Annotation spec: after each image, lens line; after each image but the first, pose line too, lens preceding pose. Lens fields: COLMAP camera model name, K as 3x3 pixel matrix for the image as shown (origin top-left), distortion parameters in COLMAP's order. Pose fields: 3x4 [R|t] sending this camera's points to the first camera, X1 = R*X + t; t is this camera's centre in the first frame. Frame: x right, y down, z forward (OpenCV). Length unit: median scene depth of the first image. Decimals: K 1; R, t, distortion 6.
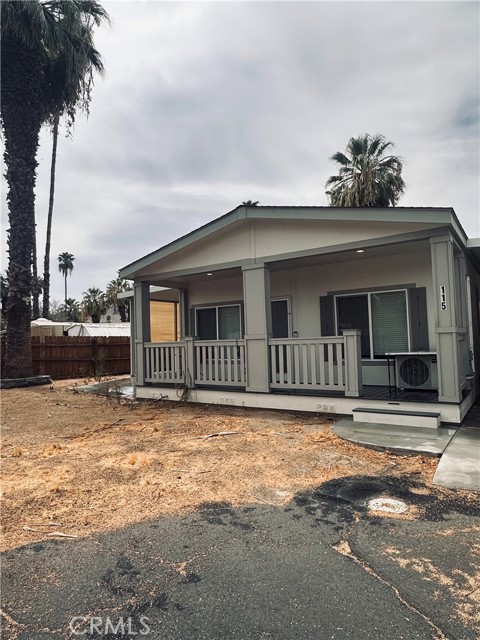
lens RADIAL K [[408.1, 0, 243.7], [0, 408.1, 320.5], [0, 0, 1]] dist [-0.006684, 0.004349]
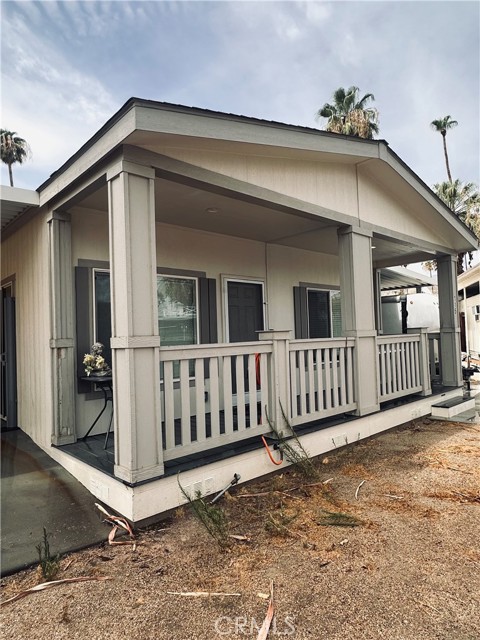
lens RADIAL K [[408.1, 0, 243.8], [0, 408.1, 322.1], [0, 0, 1]] dist [-0.006684, 0.004349]
pose [[0.221697, 0.054498, 0.973592, -0.655049], [-0.023943, 0.998440, -0.050437, 0.057694], [-0.974822, -0.012129, 0.222656, 0.996185]]
